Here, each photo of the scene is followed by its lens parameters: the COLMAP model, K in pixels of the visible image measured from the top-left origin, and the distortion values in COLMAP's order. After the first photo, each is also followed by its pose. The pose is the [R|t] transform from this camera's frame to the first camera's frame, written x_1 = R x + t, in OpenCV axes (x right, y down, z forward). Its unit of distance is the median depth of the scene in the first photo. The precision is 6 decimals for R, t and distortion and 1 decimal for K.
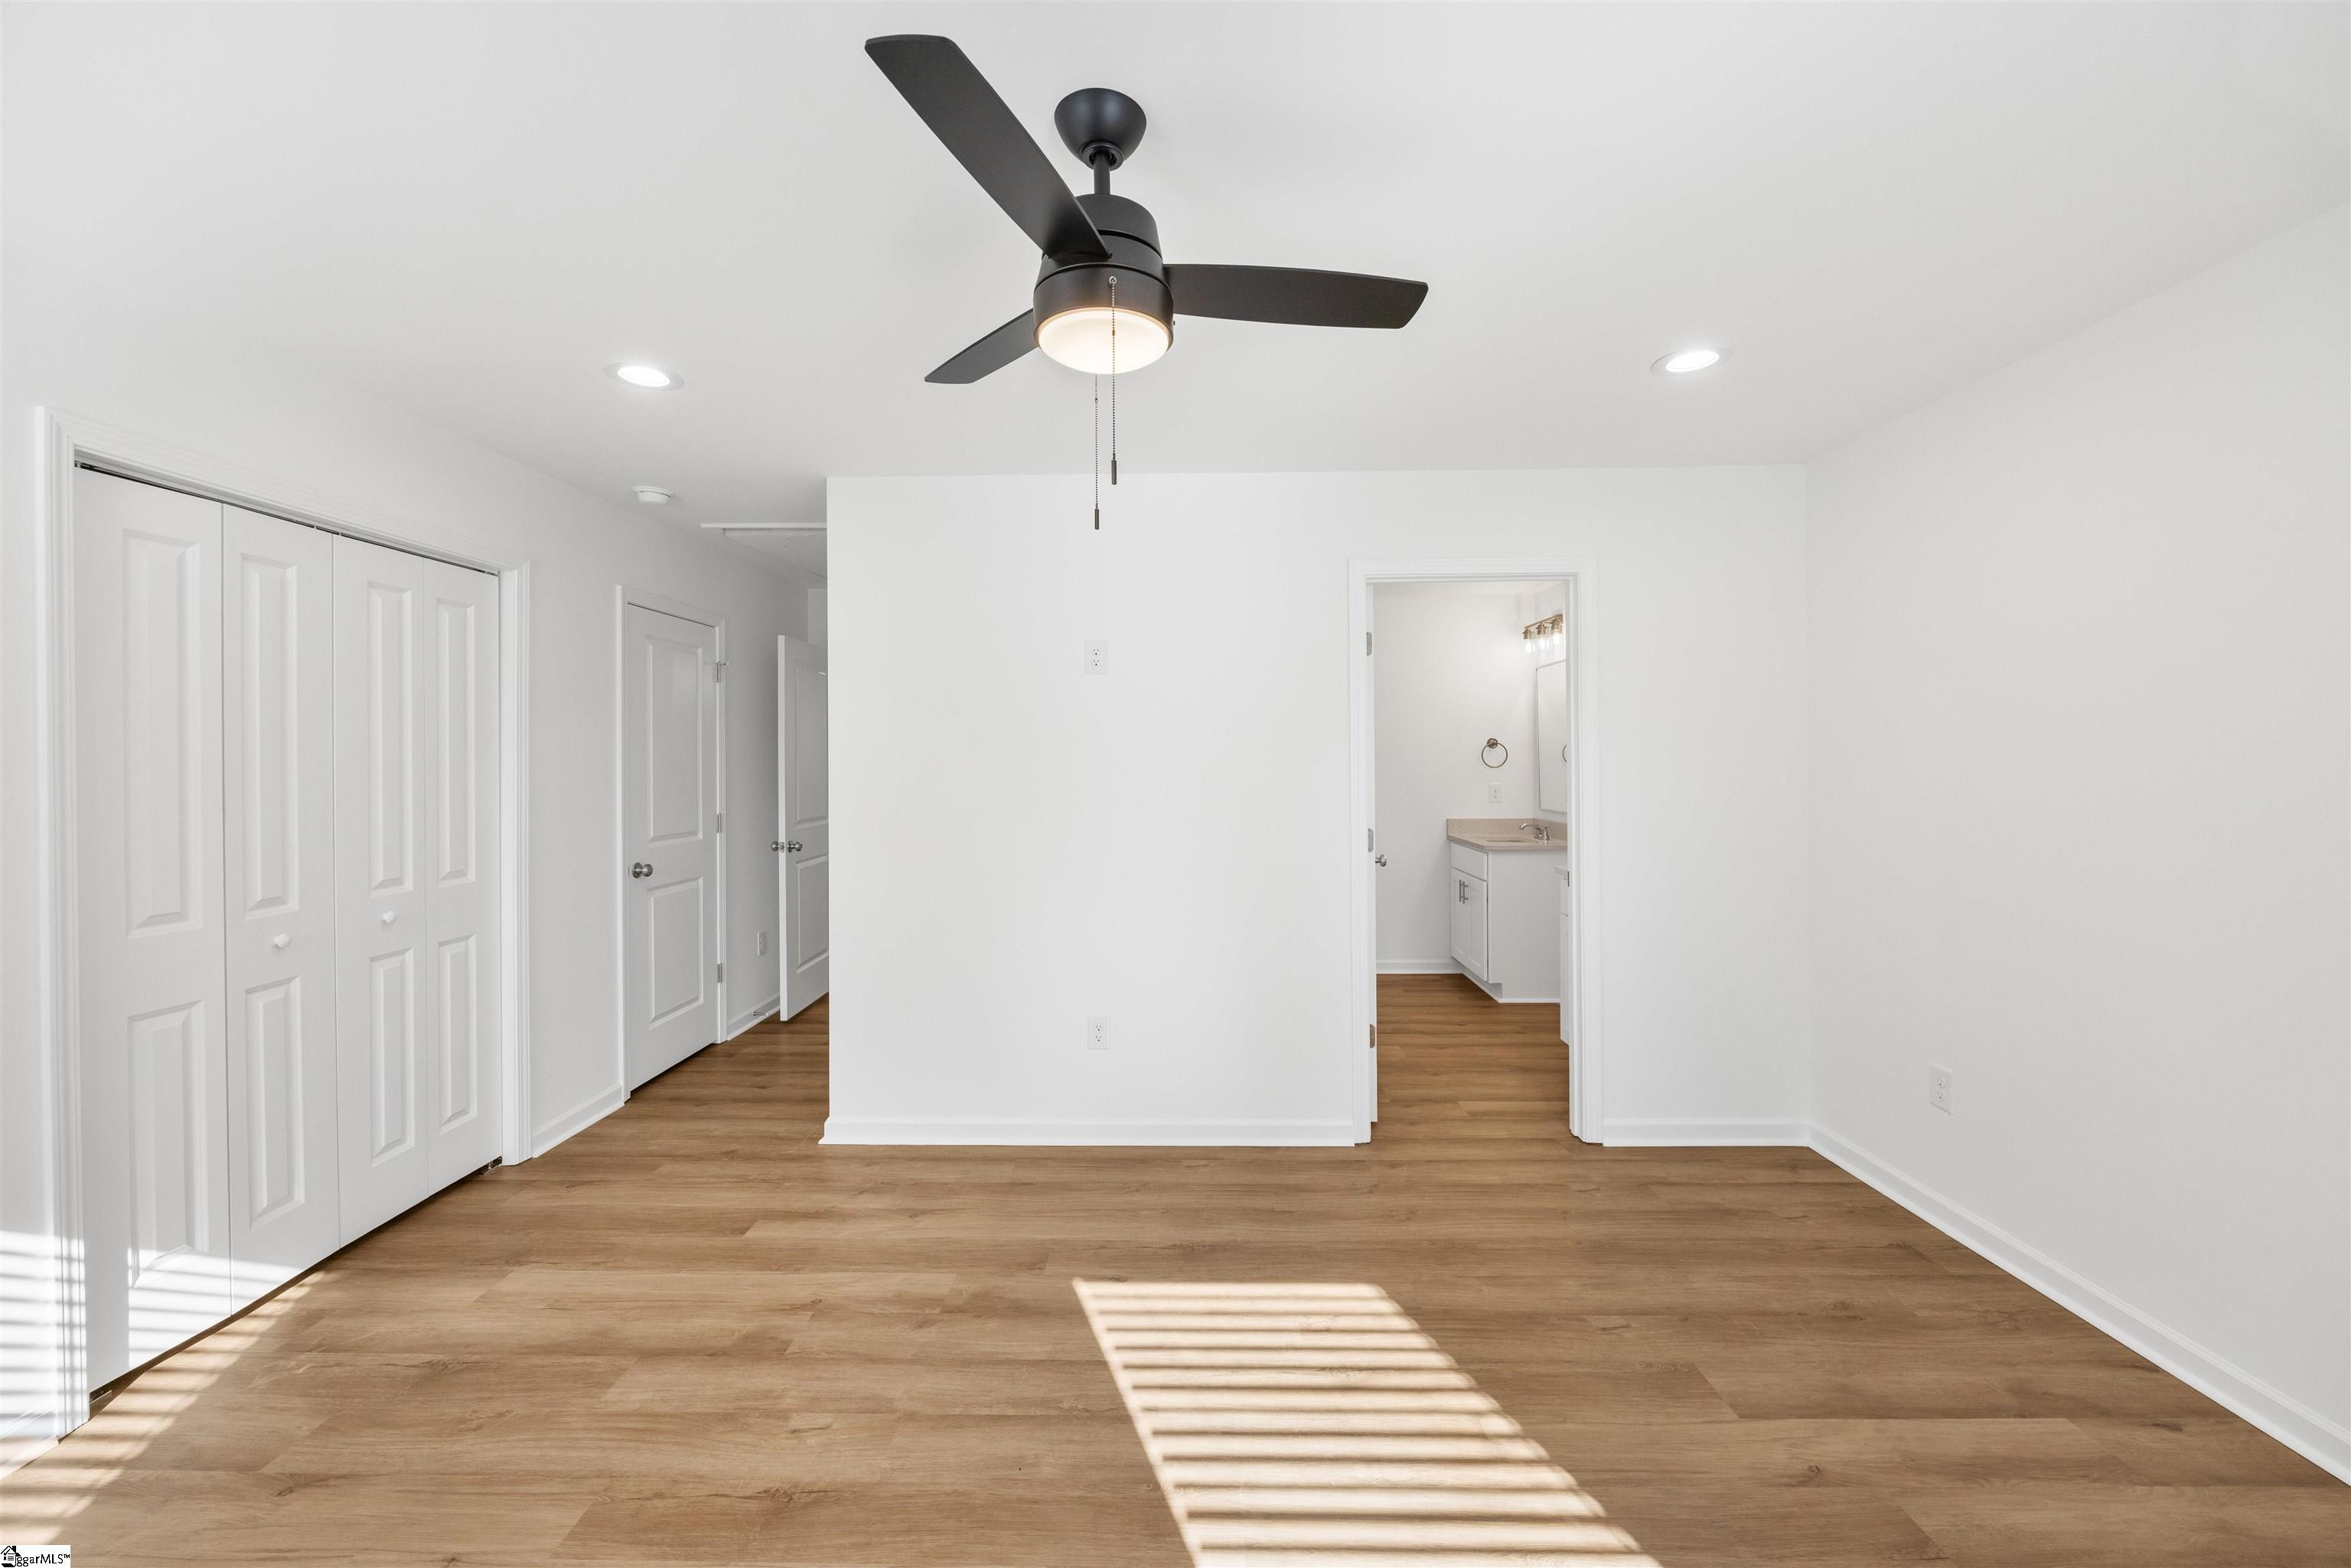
lens RADIAL K [[1005.5, 0, 1192.3], [0, 1005.5, 783.3], [0, 0, 1]] dist [-0.002218, 0.000025]
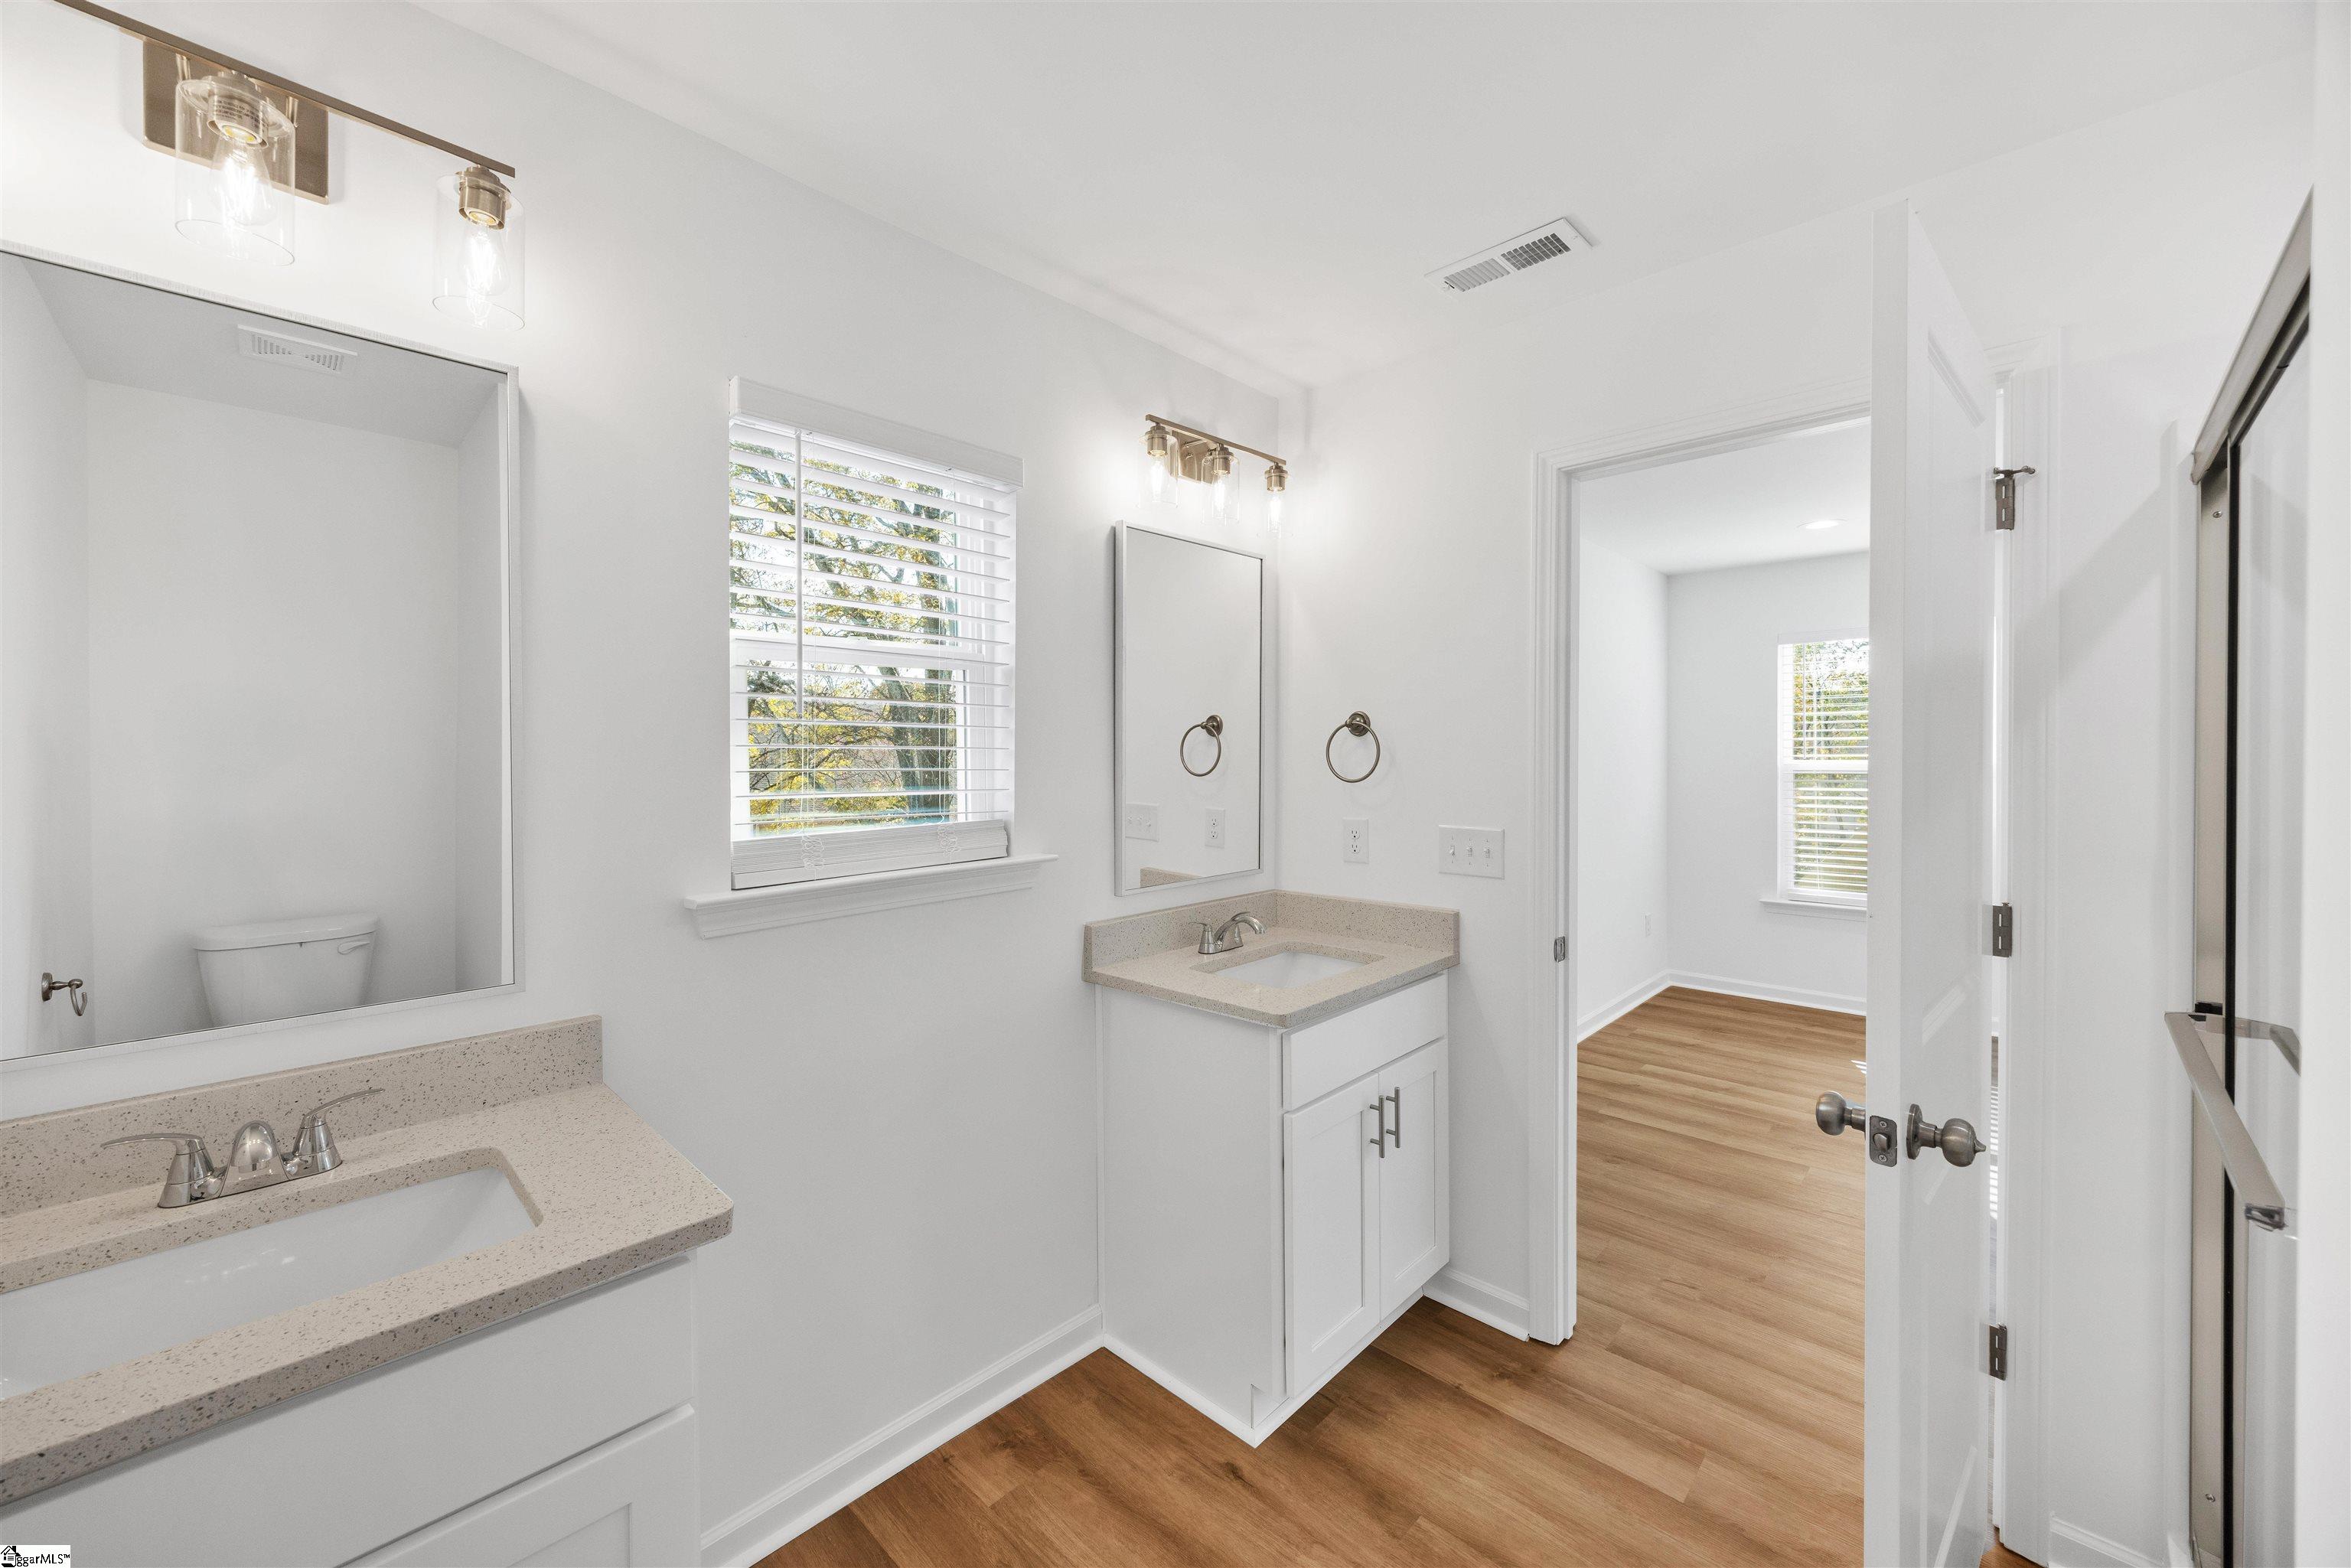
lens RADIAL K [[927.0, 0, 1172.7], [0, 927.0, 756.4], [0, 0, 1]] dist [-0.000445, 0.000009]
pose [[-0.742174, 0.004806, 0.670191, 0.254993], [0.011135, 0.999925, 0.005162, -0.058278], [-0.670115, 0.011294, -0.742171, 2.505083]]
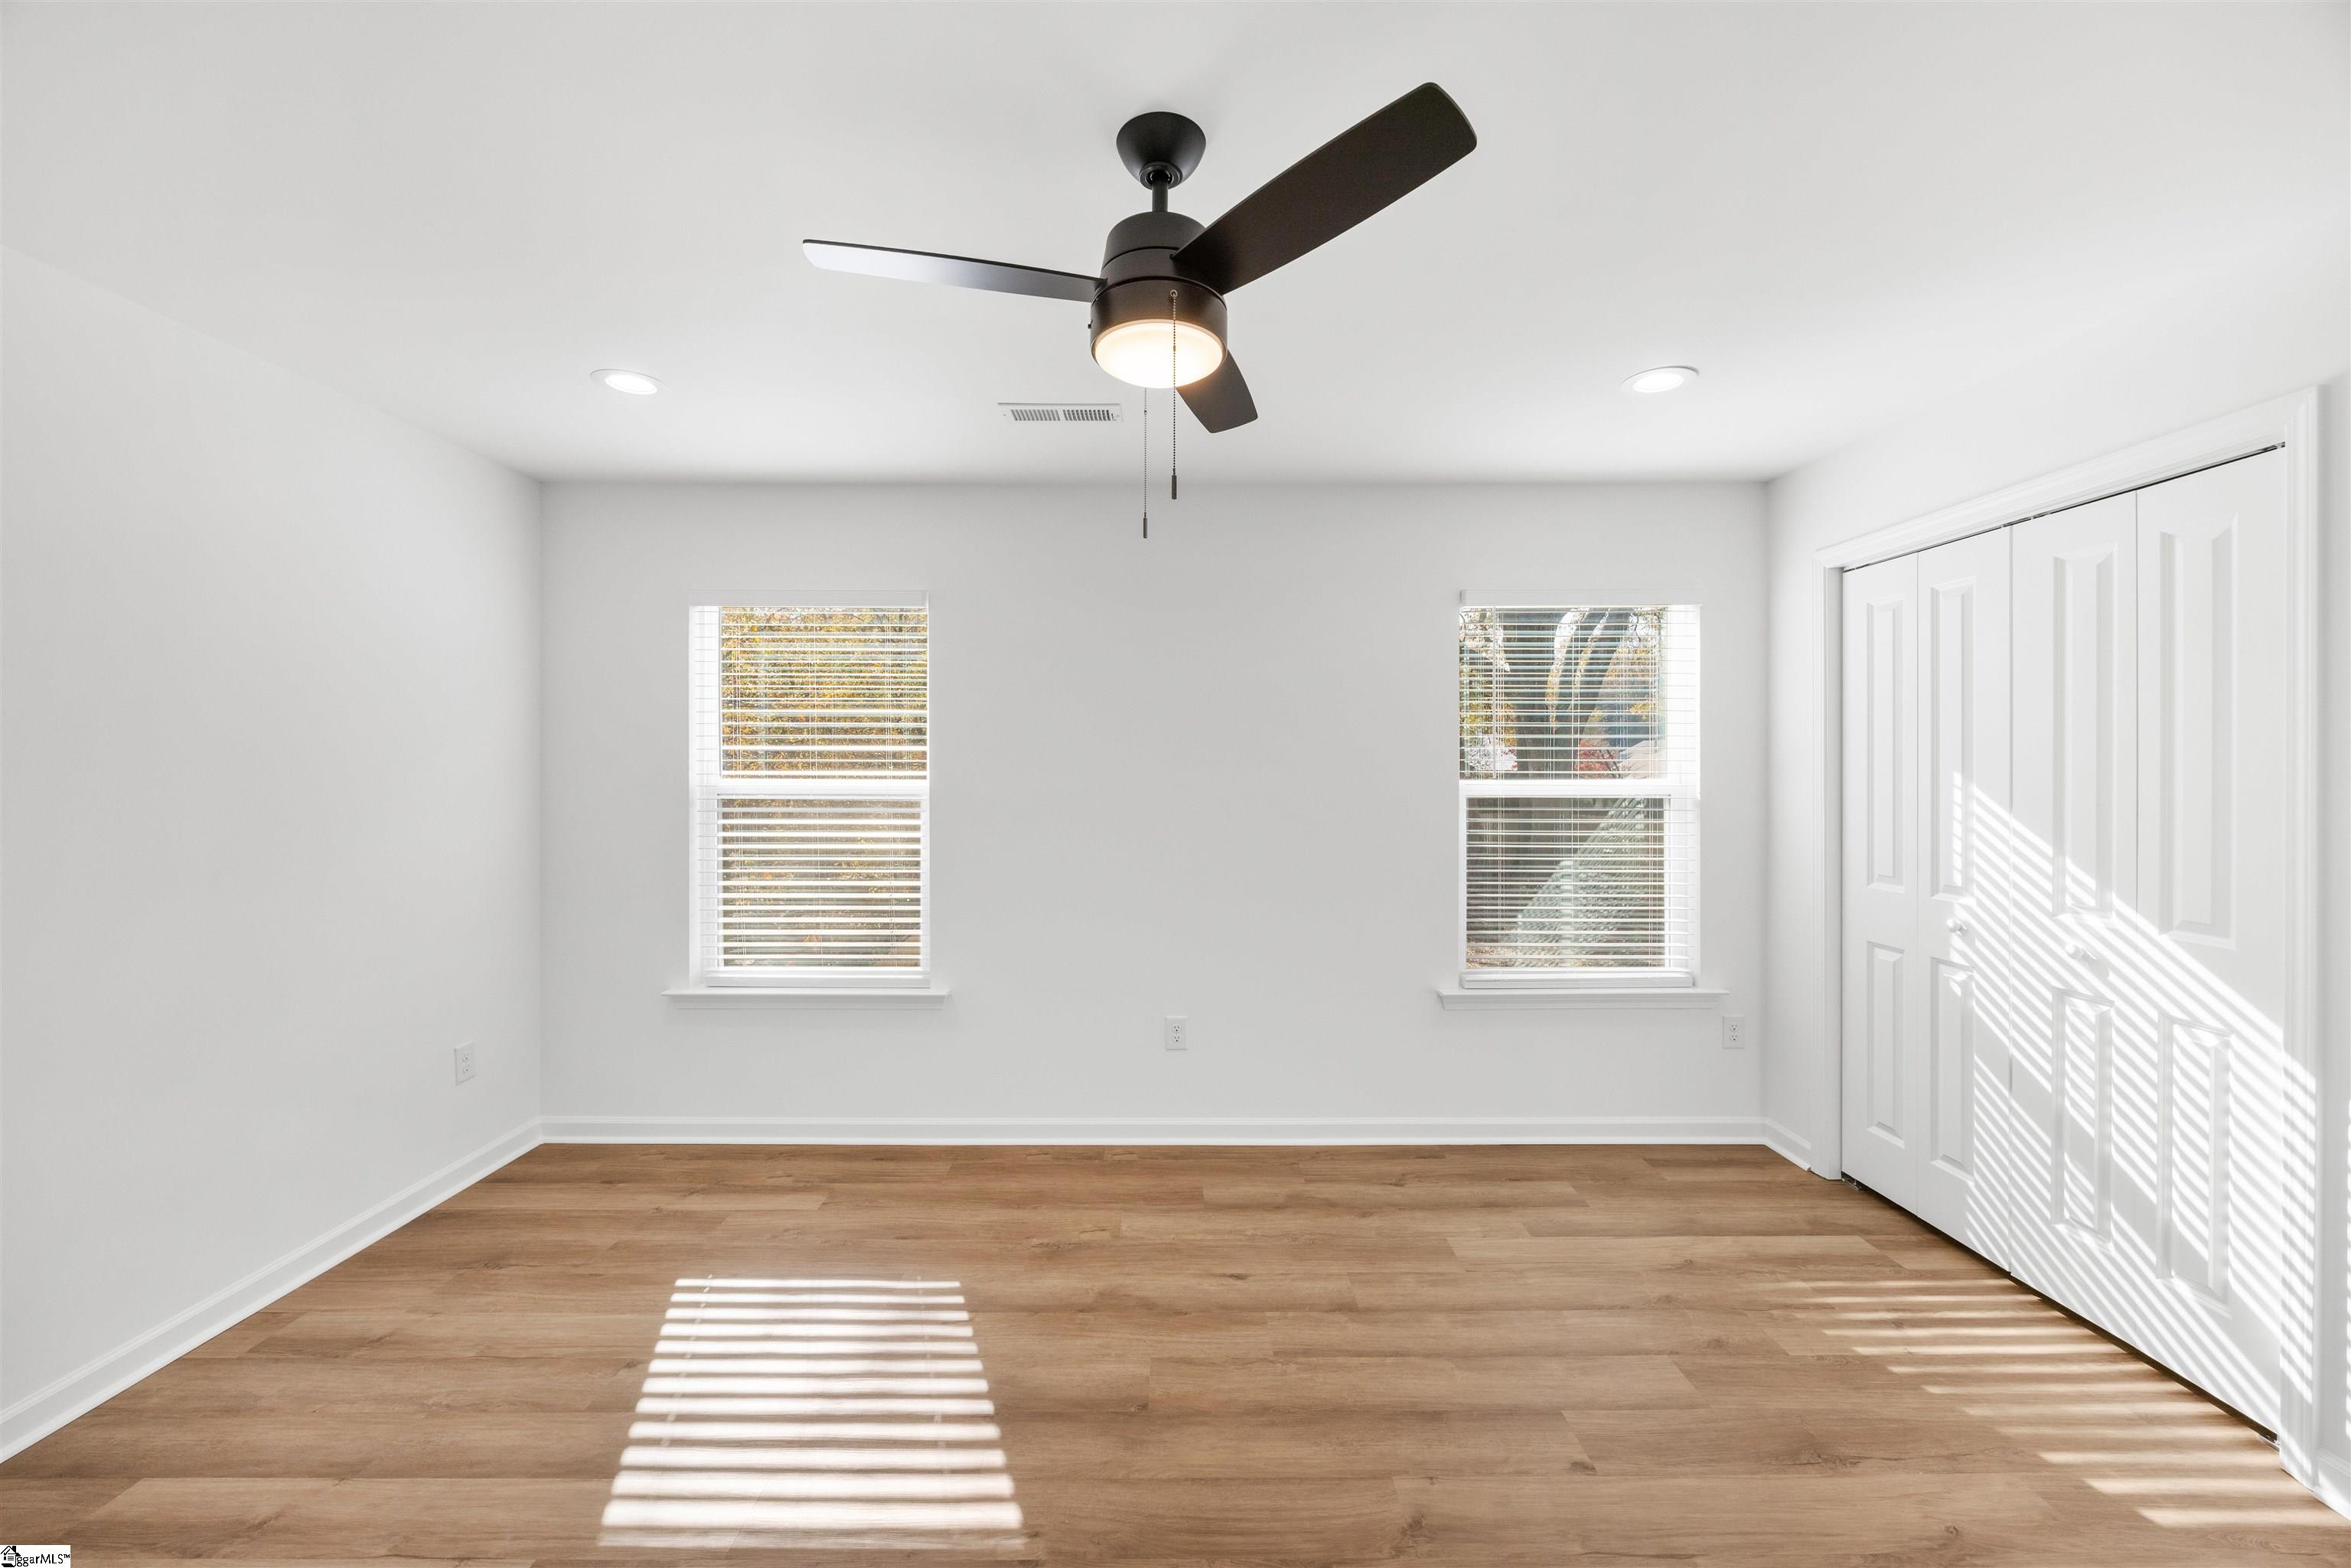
lens RADIAL K [[948.3, 0, 1181.8], [0, 948.3, 767.1], [0, 0, 1]] dist [-0.003970, 0.000302]
pose [[-0.999624, 0.007920, -0.026263, -0.091545], [0.007603, 0.999897, 0.012137, -0.053379], [0.026357, 0.011933, -0.999581, 1.375206]]
